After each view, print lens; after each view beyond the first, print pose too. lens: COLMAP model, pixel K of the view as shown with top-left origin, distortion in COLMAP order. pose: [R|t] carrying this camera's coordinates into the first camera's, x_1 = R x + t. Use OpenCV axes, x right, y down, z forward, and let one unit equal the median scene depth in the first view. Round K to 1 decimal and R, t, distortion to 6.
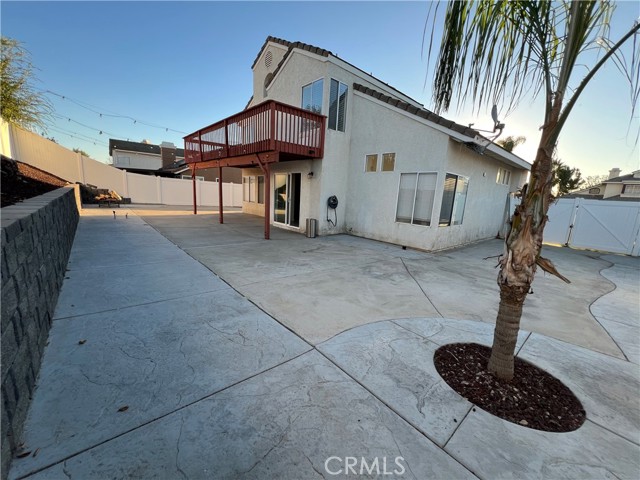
lens RADIAL K [[255.6, 0, 319.4], [0, 255.6, 240.0], [0, 0, 1]] dist [-0.000446, 0.000480]
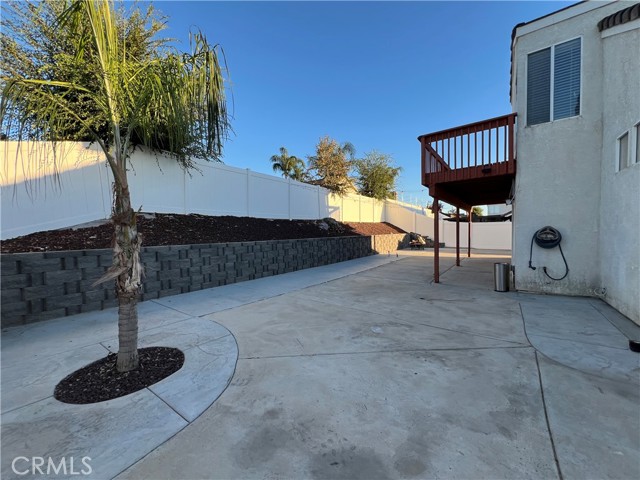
lens RADIAL K [[255.6, 0, 321.2], [0, 255.6, 241.1], [0, 0, 1]] dist [-0.000446, 0.000480]
pose [[0.227769, -0.028194, -0.973307, 0.824697], [-0.146606, 0.987193, -0.062904, -0.043611], [0.962615, 0.157020, 0.220718, 0.598311]]
